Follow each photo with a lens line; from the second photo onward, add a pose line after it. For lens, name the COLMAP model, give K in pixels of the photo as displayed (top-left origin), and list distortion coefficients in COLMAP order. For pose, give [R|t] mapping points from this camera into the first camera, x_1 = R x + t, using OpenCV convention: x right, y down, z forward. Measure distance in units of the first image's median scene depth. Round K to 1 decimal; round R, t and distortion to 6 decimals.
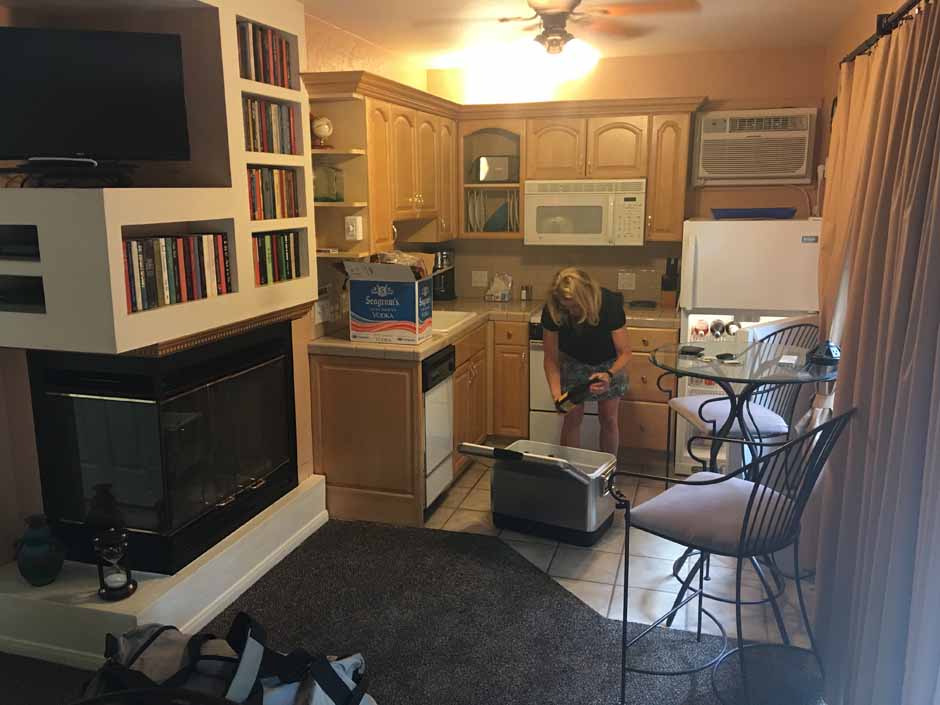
lens RADIAL K [[793.0, 0, 467.3], [0, 793.0, 347.2], [0, 0, 1]] dist [0.115717, -0.172871]
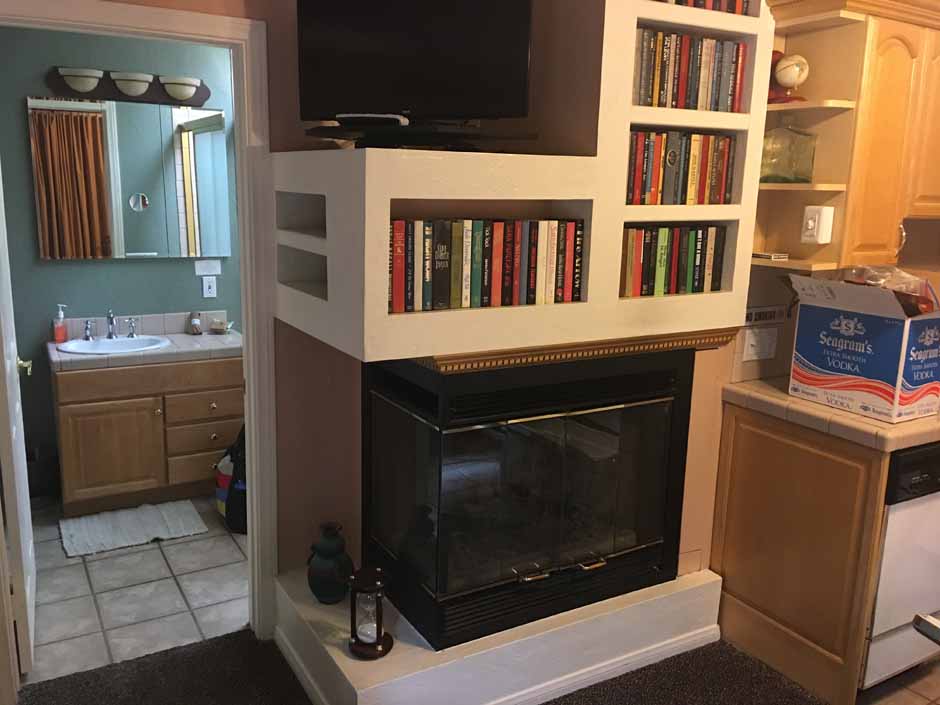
lens RADIAL K [[793.0, 0, 467.3], [0, 793.0, 347.2], [0, 0, 1]] dist [0.115717, -0.172871]
pose [[0.728809, 0.156826, -0.666516, 0.107914], [-0.158002, 0.985666, 0.059150, -0.048398], [0.666238, 0.062202, 0.743141, 0.353494]]
